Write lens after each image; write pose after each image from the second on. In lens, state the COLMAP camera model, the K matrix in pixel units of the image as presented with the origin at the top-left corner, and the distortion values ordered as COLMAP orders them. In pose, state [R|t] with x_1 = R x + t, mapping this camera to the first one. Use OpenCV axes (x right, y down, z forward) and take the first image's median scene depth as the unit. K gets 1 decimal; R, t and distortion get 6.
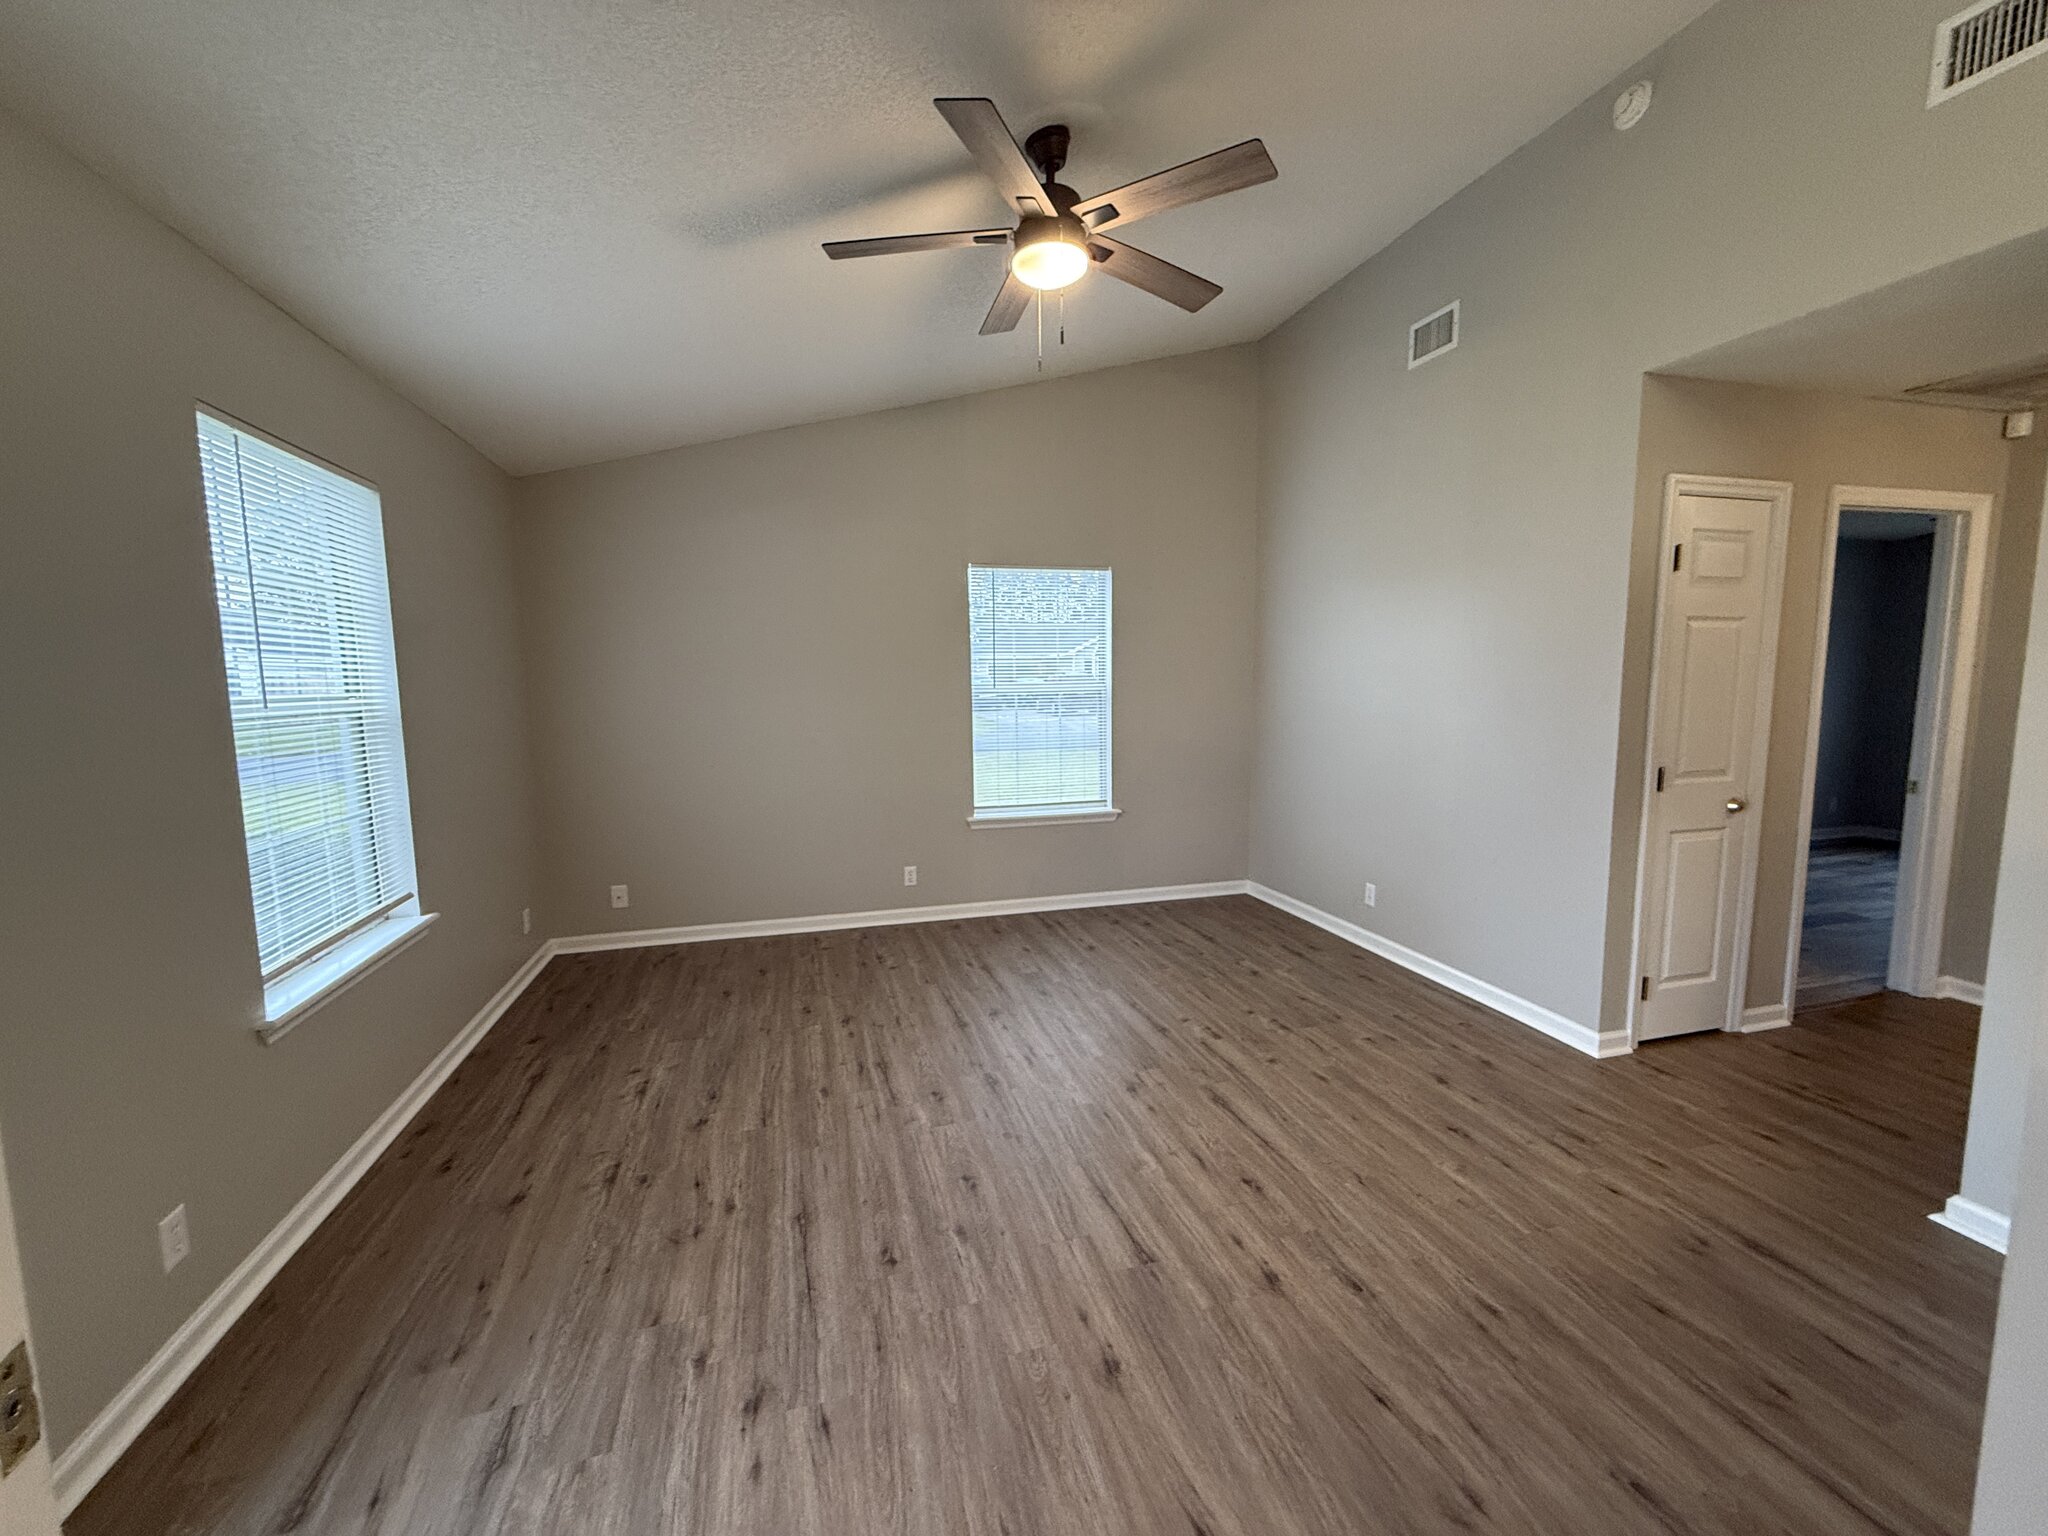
lens RADIAL K [[820.6, 0, 1020.0], [0, 820.6, 763.3], [0, 0, 1]] dist [0.000914, -0.000422]
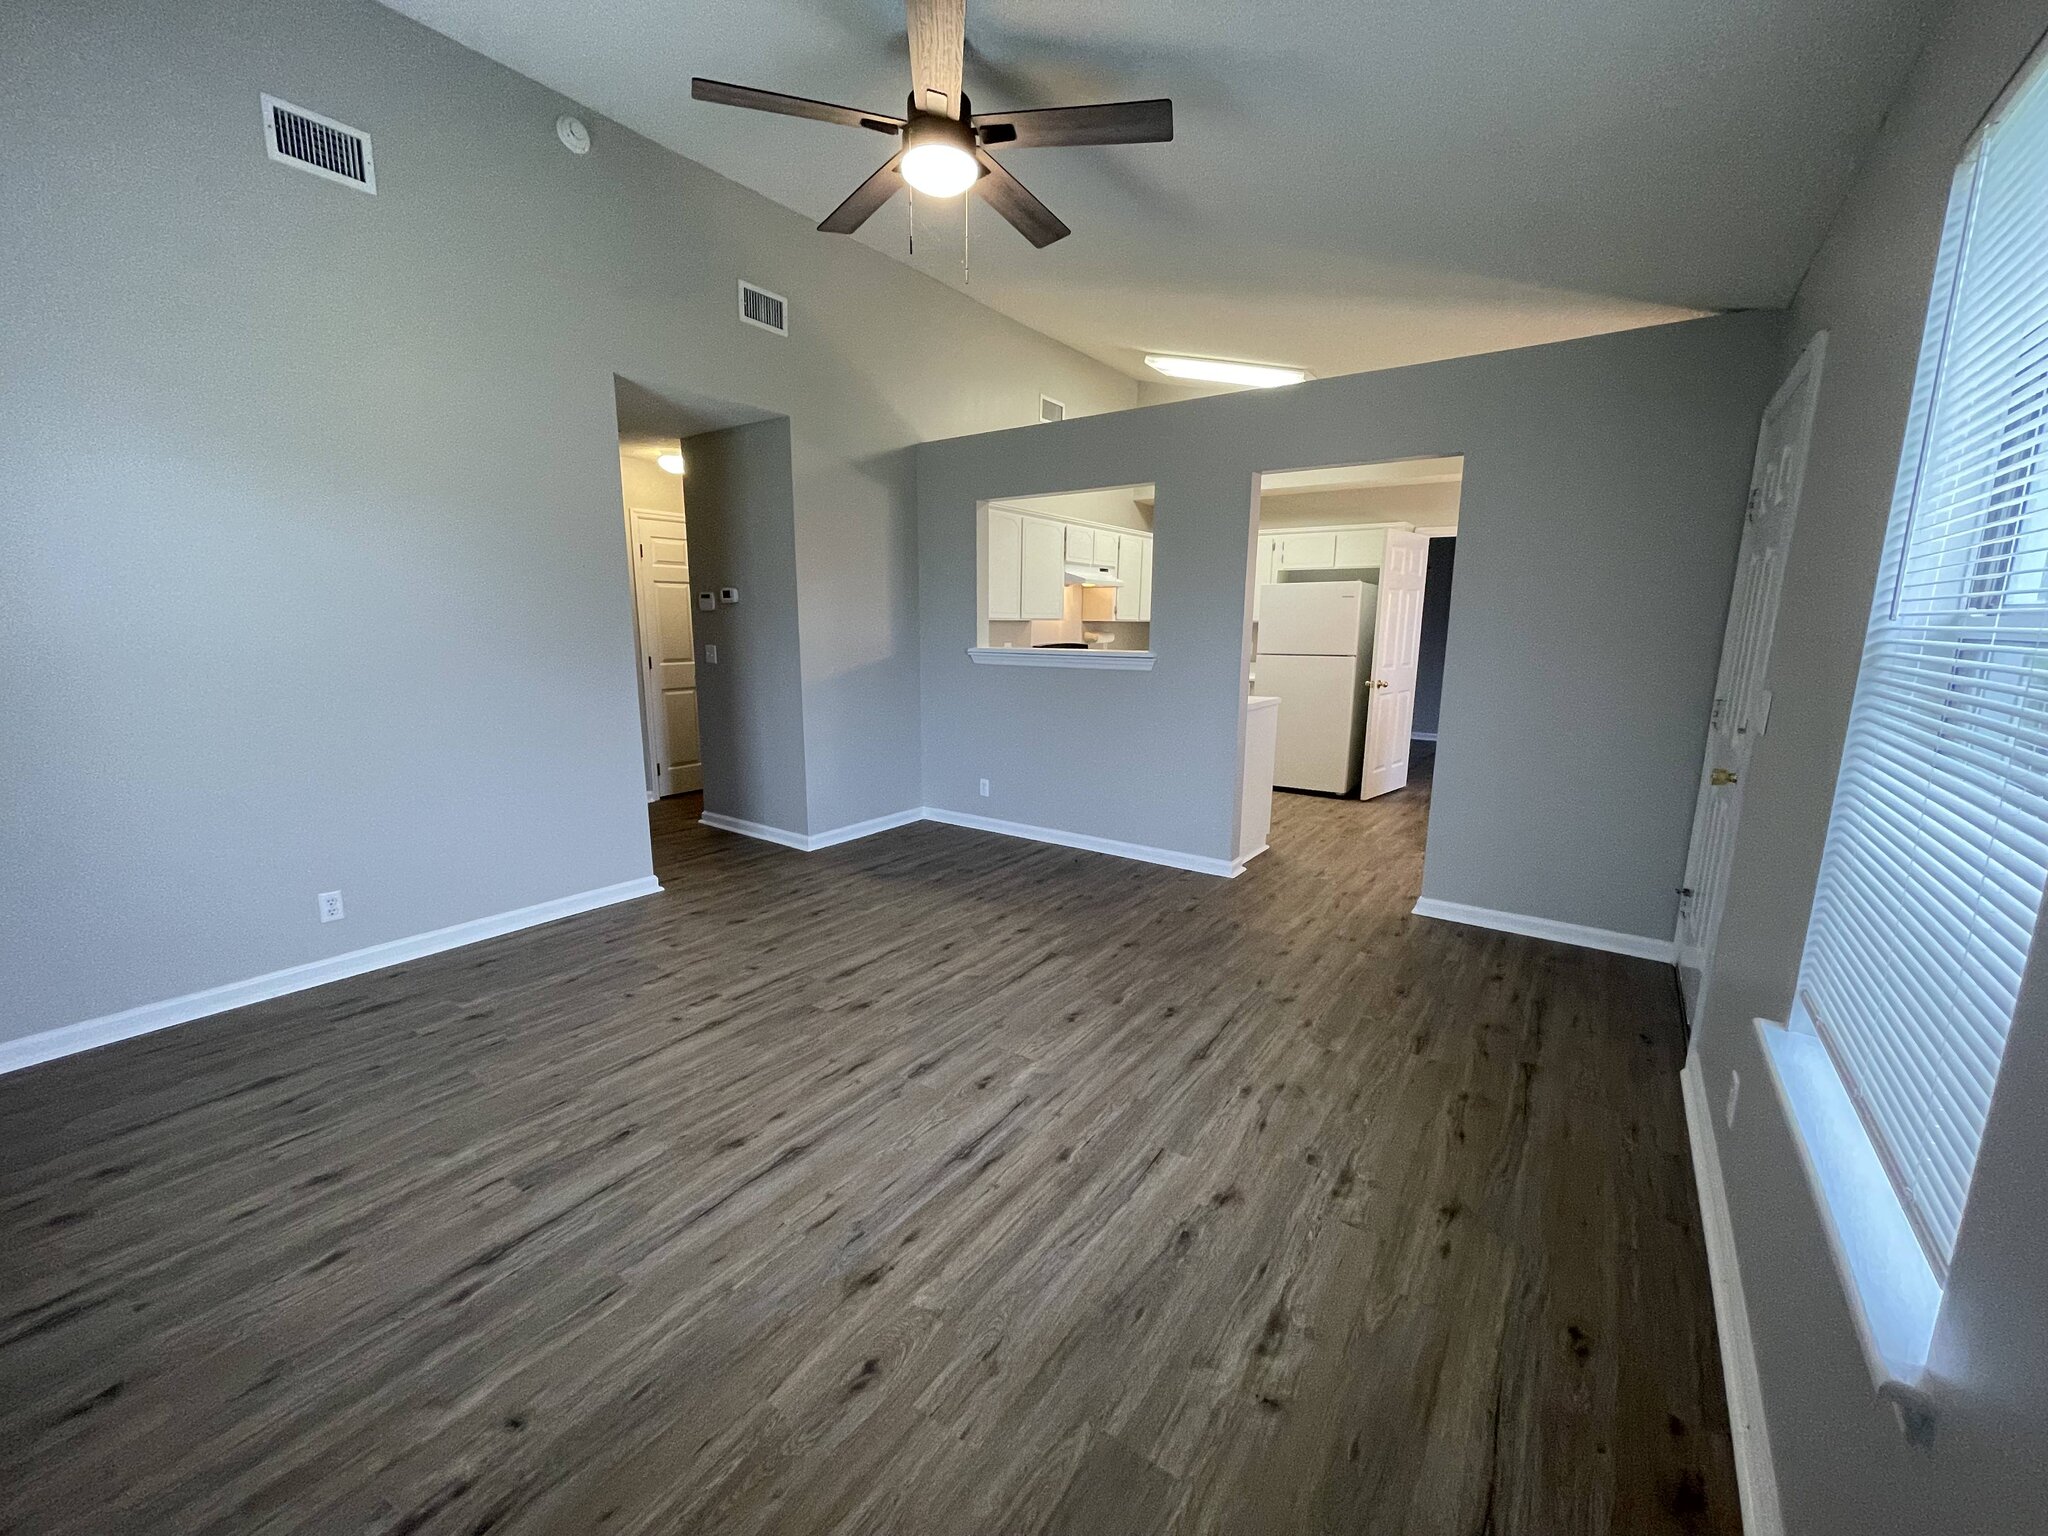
lens RADIAL K [[818.2, 0, 1018.4], [0, 818.2, 772.2], [0, 0, 1]] dist [0.001438, -0.000072]
pose [[-0.626209, -0.136825, 0.767556, -0.705897], [0.081483, 0.967604, 0.238963, -0.111586], [-0.775386, 0.212184, -0.594773, 1.346194]]
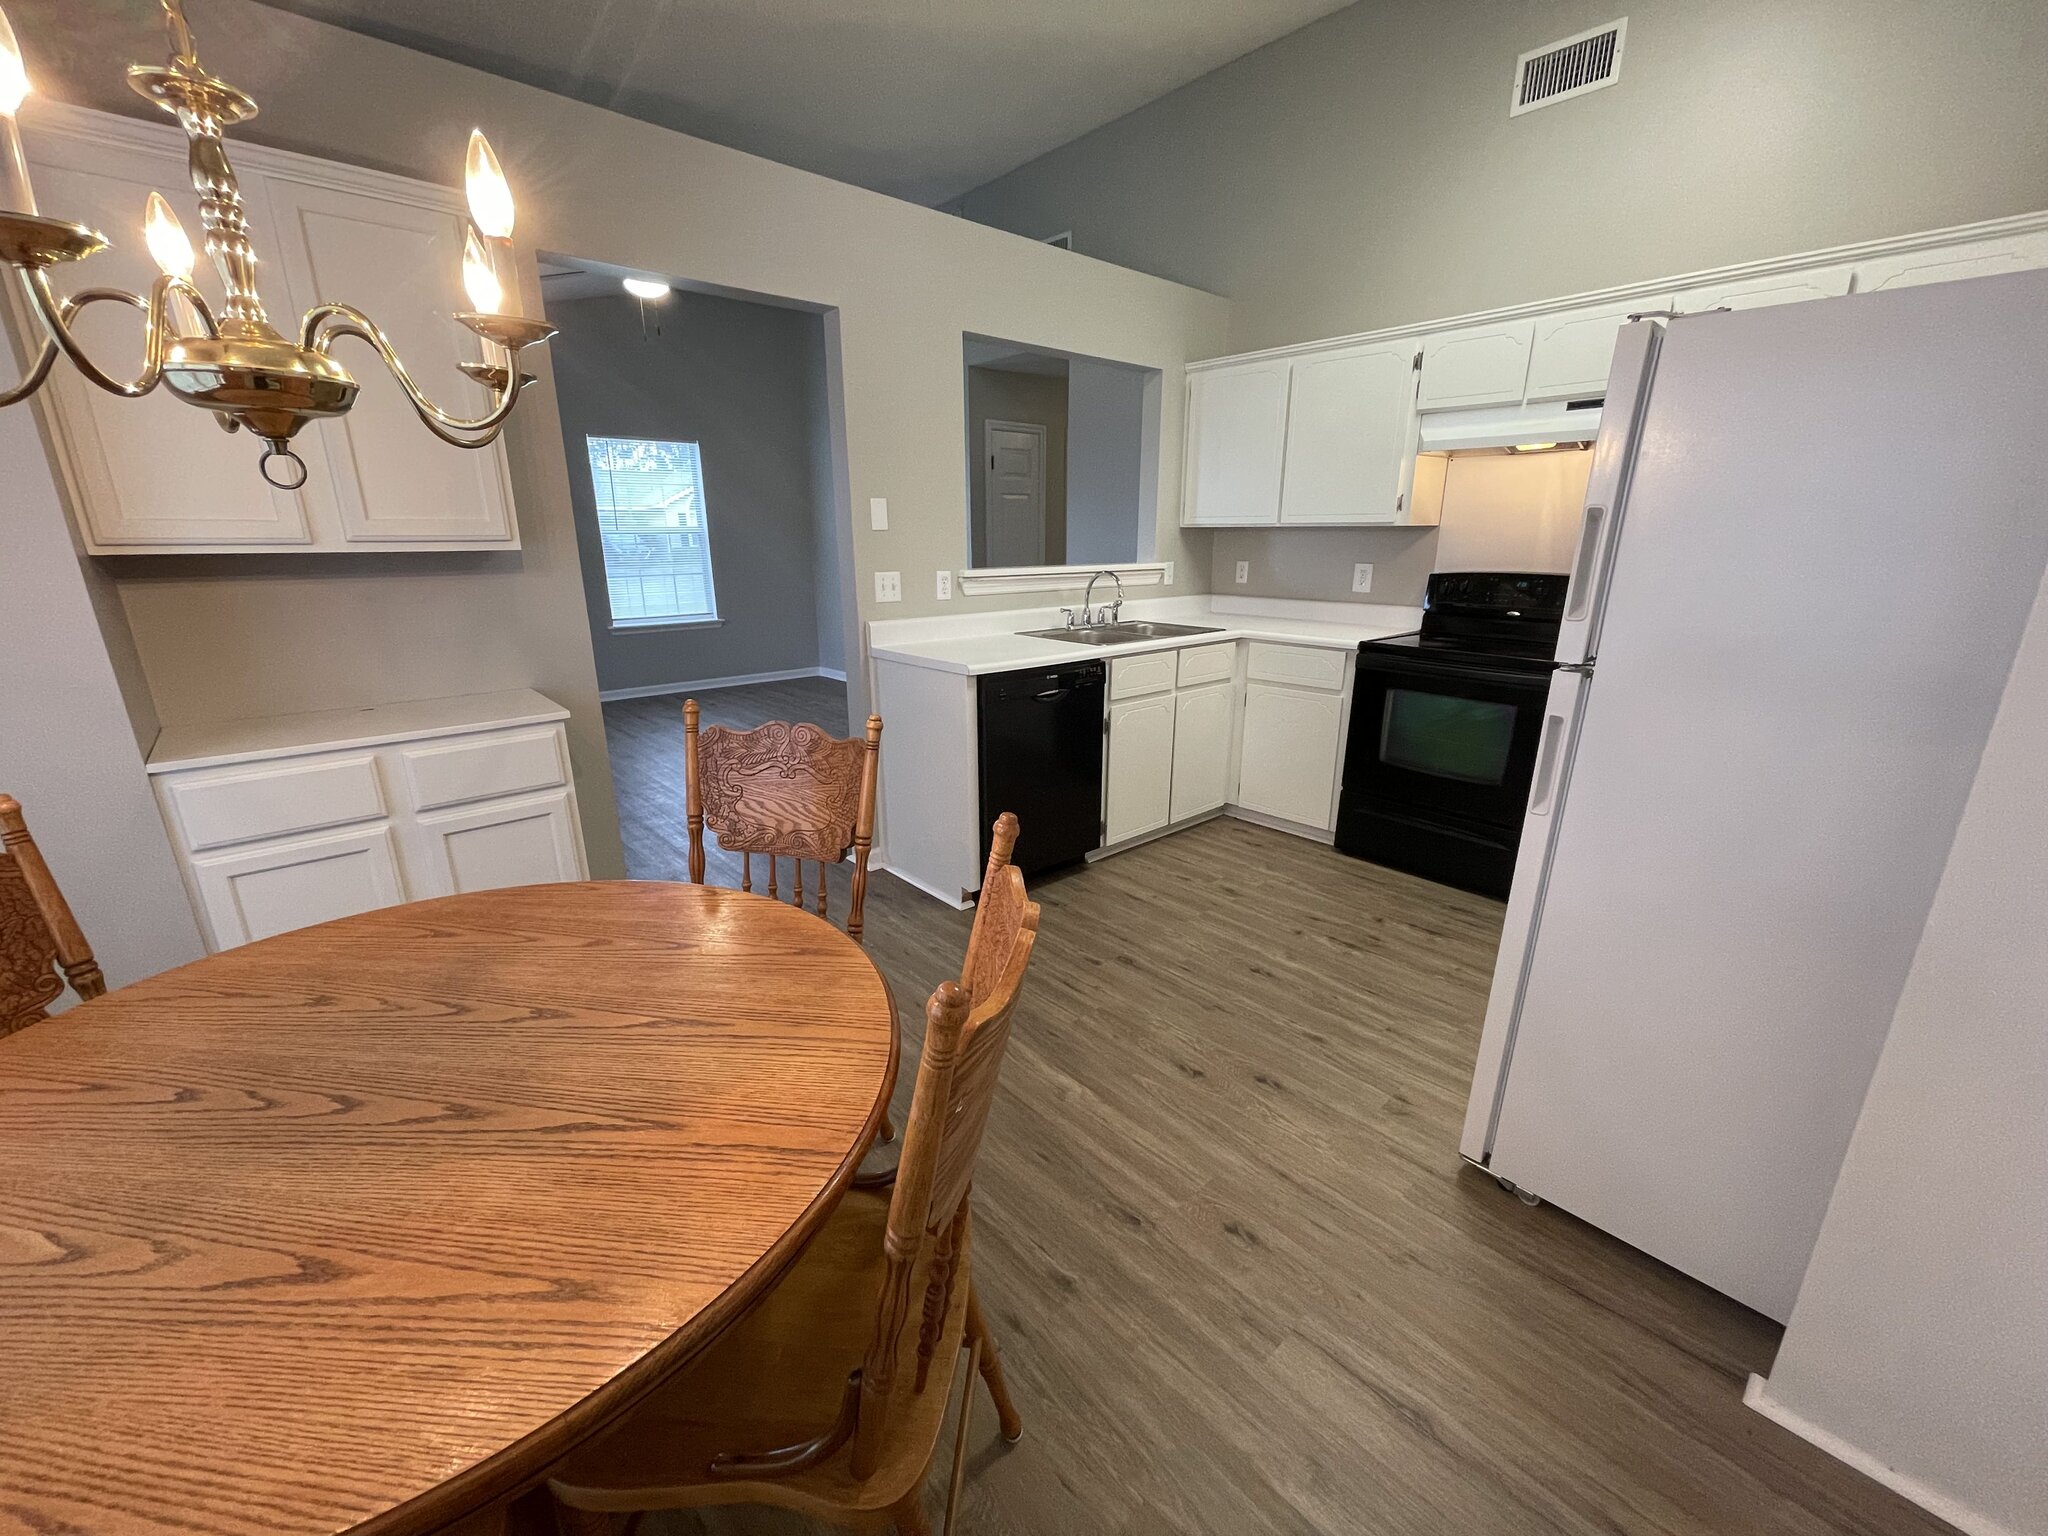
lens RADIAL K [[818.2, 0, 1018.4], [0, 818.2, 772.2], [0, 0, 1]] dist [0.001438, -0.000072]
pose [[0.896426, -0.117318, 0.427384, -0.102640], [0.040055, 0.981828, 0.185500, 0.129603], [-0.441380, -0.149168, 0.884835, -0.934032]]
